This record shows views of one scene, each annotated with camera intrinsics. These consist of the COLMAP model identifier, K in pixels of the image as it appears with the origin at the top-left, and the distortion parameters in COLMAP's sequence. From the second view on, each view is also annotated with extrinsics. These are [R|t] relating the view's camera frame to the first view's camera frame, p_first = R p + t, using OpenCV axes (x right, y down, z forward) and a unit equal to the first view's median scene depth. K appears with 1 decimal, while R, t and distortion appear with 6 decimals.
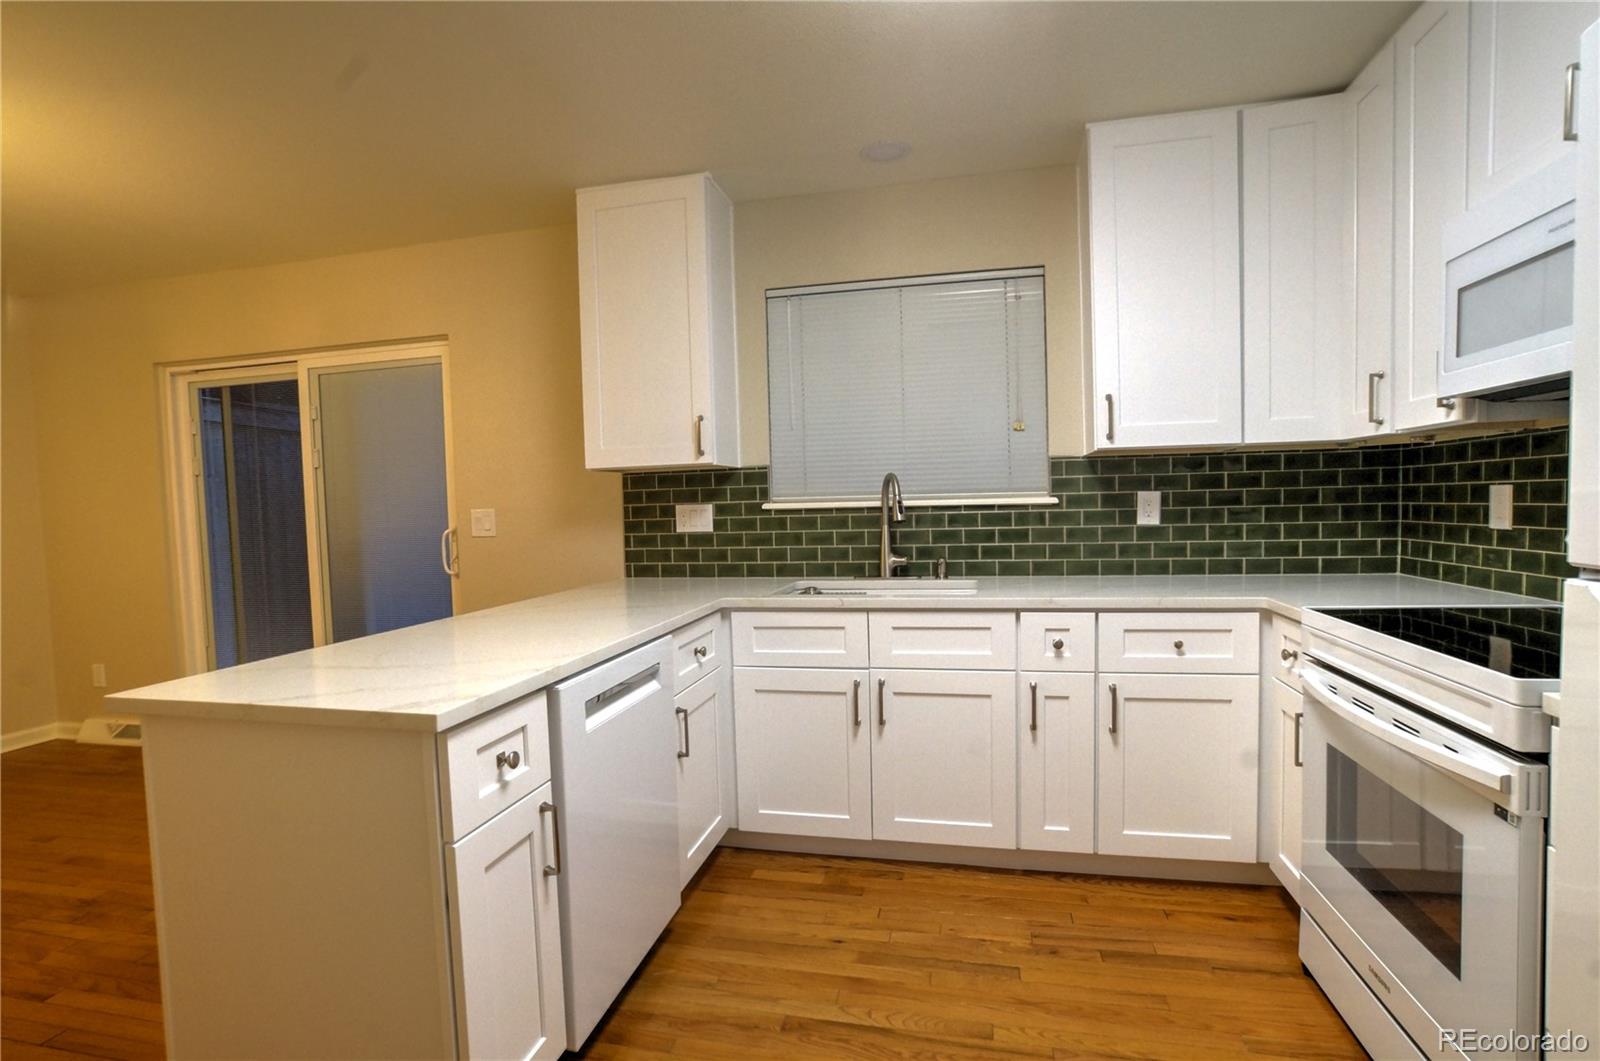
lens RADIAL K [[753.1, 0, 796.7], [0, 753.1, 535.3], [0, 0, 1]] dist [-0.068739, 0.030928]
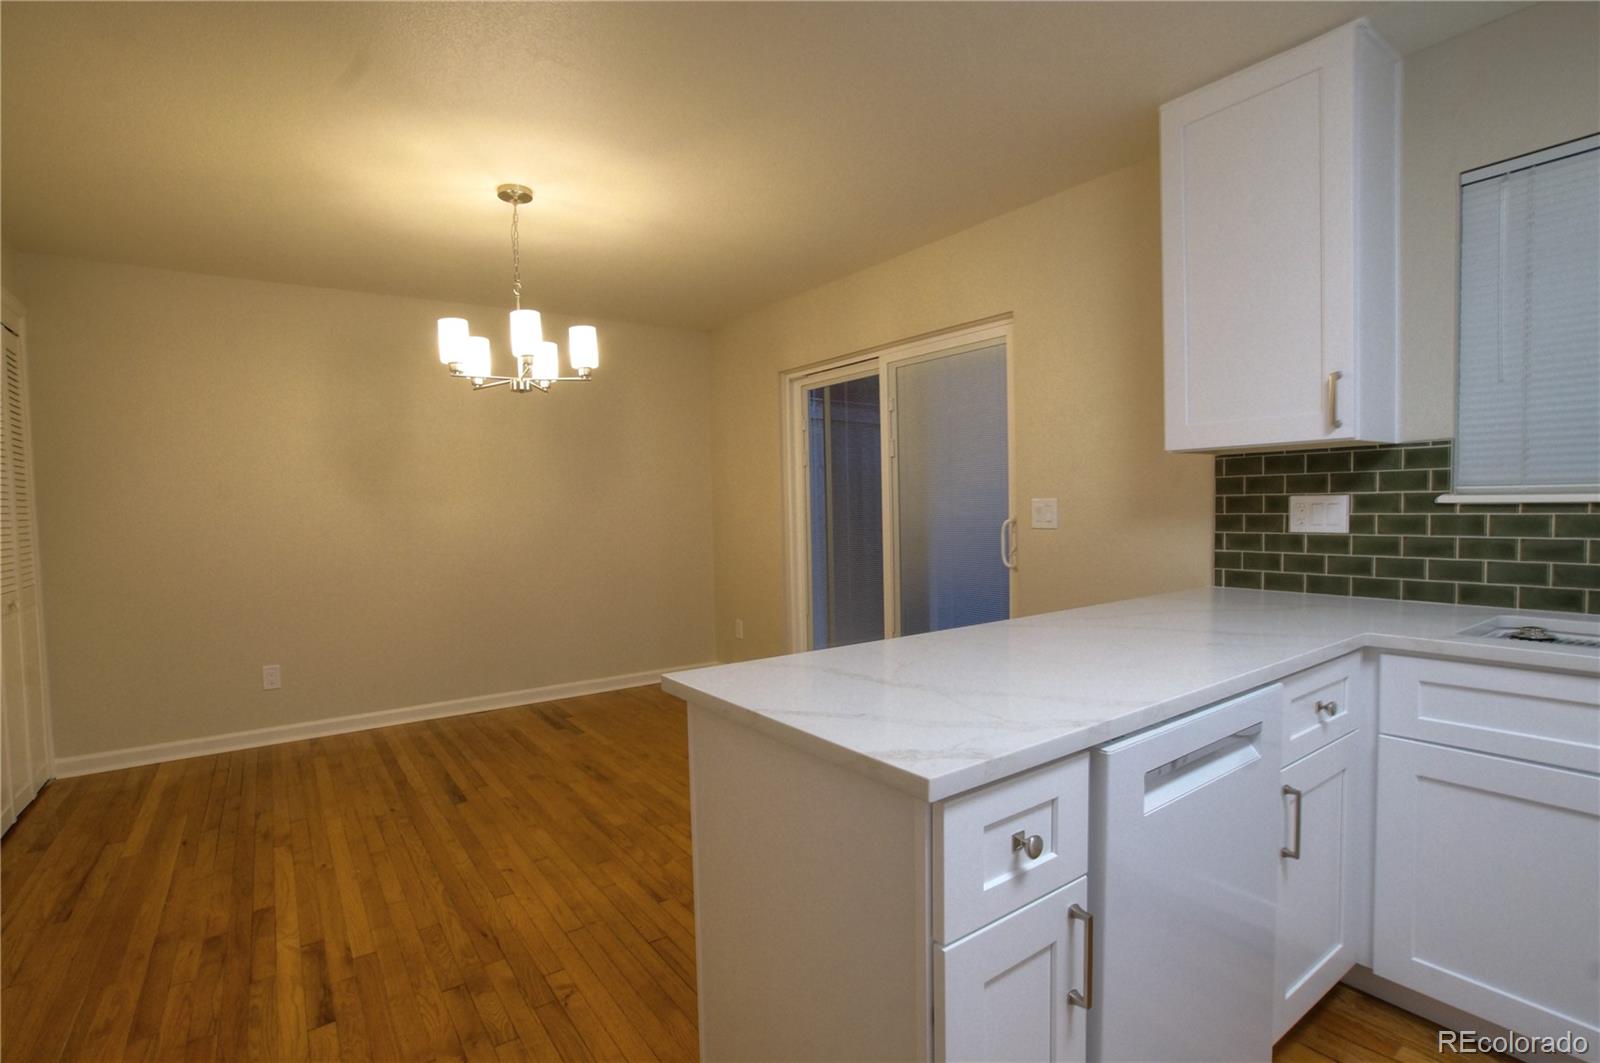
lens RADIAL K [[753.1, 0, 796.7], [0, 753.1, 536.3], [0, 0, 1]] dist [-0.068739, 0.030928]
pose [[0.739855, 0.041730, -0.671470, -0.035003], [-0.029279, 0.999126, 0.029832, -0.007923], [0.672129, -0.002411, 0.740431, 0.136546]]
